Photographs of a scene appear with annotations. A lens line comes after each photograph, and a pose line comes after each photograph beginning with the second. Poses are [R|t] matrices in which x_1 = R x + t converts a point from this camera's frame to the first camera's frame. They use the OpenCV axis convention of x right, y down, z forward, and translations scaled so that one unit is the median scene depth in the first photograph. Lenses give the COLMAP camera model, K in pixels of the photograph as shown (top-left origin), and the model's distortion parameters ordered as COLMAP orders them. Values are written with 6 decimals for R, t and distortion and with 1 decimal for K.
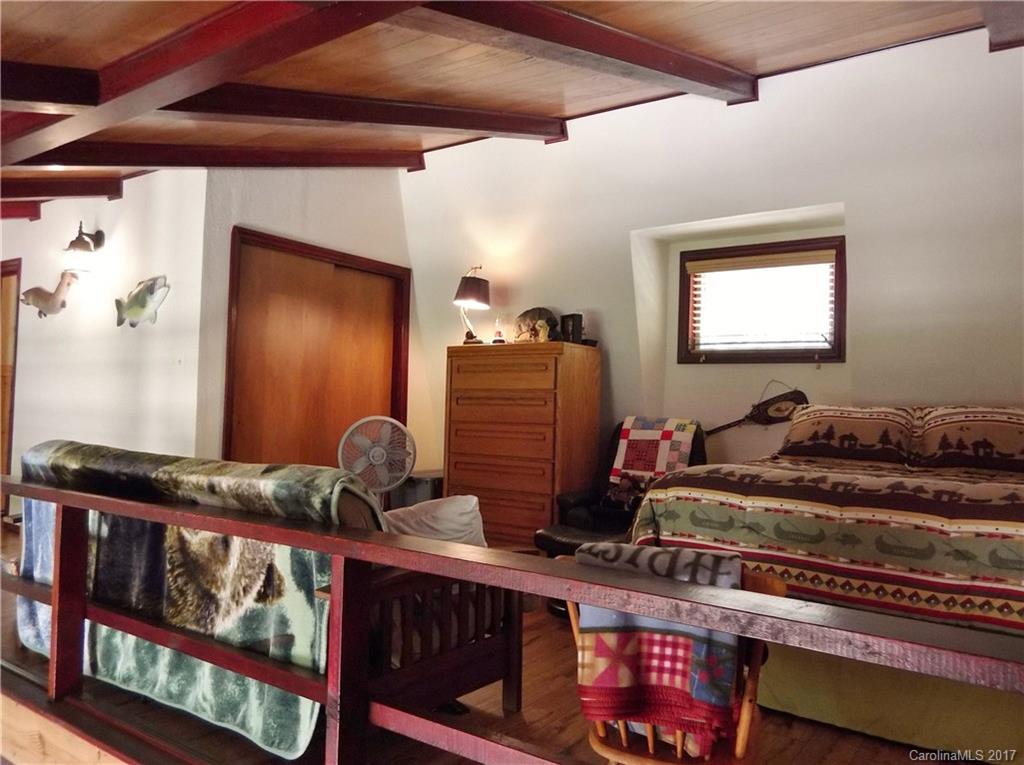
lens RADIAL K [[764.3, 0, 520.6], [0, 764.3, 377.3], [0, 0, 1]] dist [-0.007290, -0.000082]
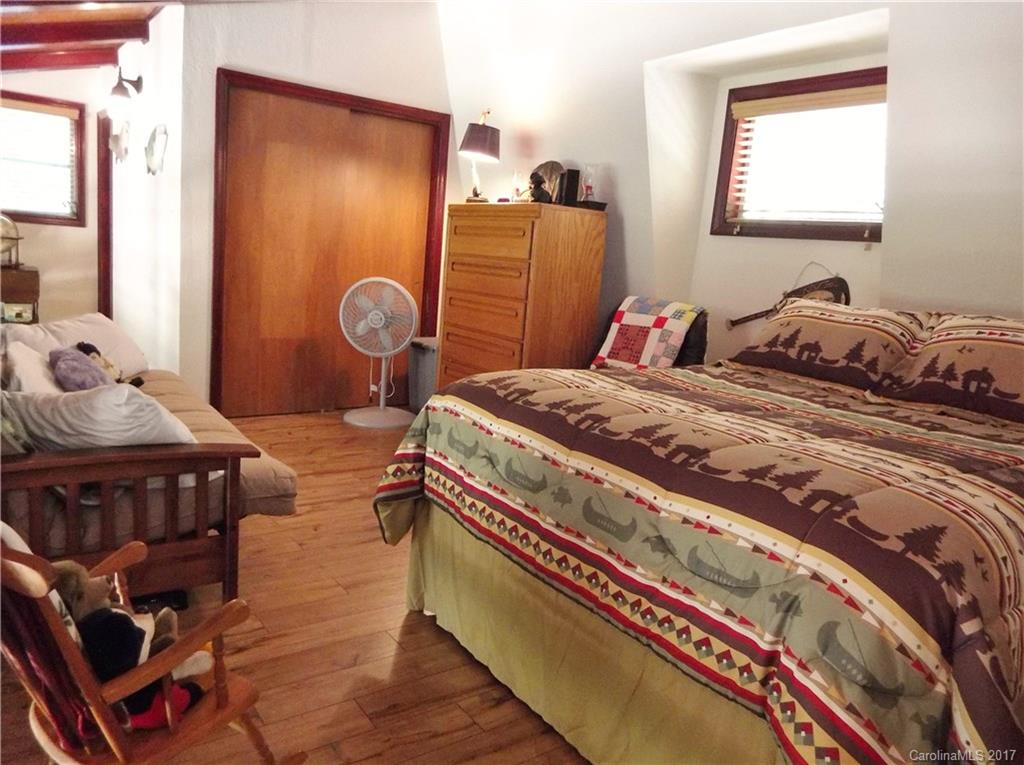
lens RADIAL K [[769.9, 0, 531.7], [0, 769.9, 380.3], [0, 0, 1]] dist [-0.002809, -0.004666]
pose [[0.948582, 0.098314, -0.300878, 0.314766], [-0.040044, 0.980177, 0.194033, -0.018827], [0.313990, -0.172008, 0.933715, 0.165250]]
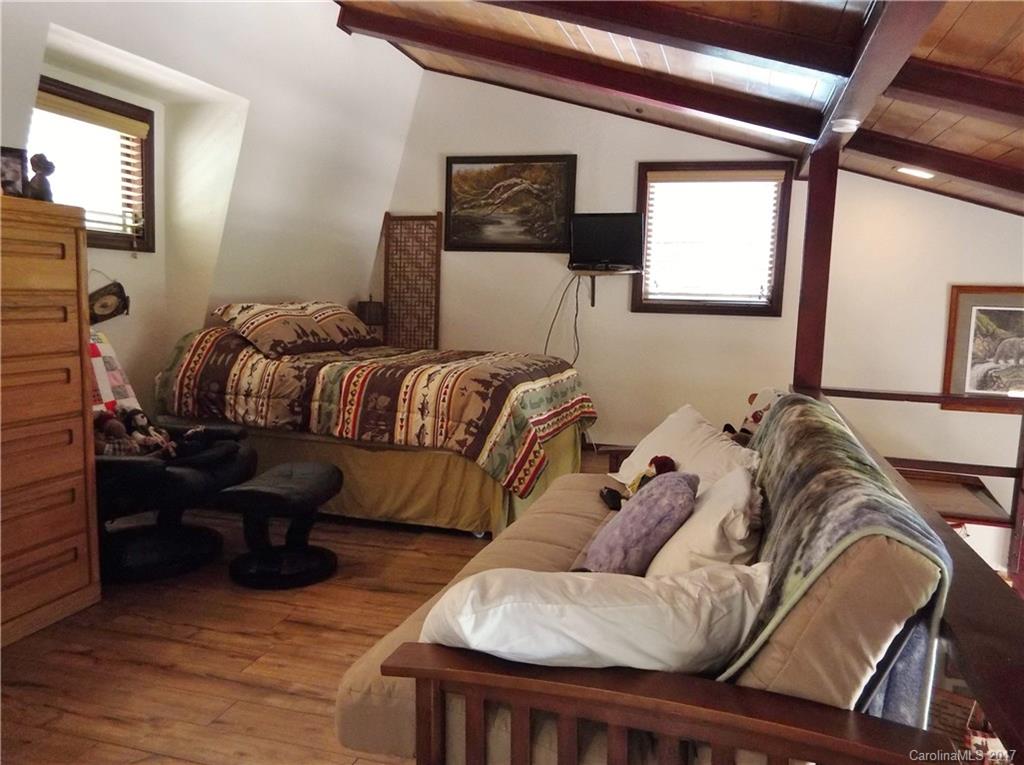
lens RADIAL K [[764.3, 0, 520.6], [0, 764.3, 377.3], [0, 0, 1]] dist [-0.007290, -0.000082]
pose [[-0.317671, -0.136497, 0.938325, -0.588306], [-0.072251, 0.990192, 0.119582, -0.011645], [-0.945444, -0.029807, -0.324417, 0.849852]]
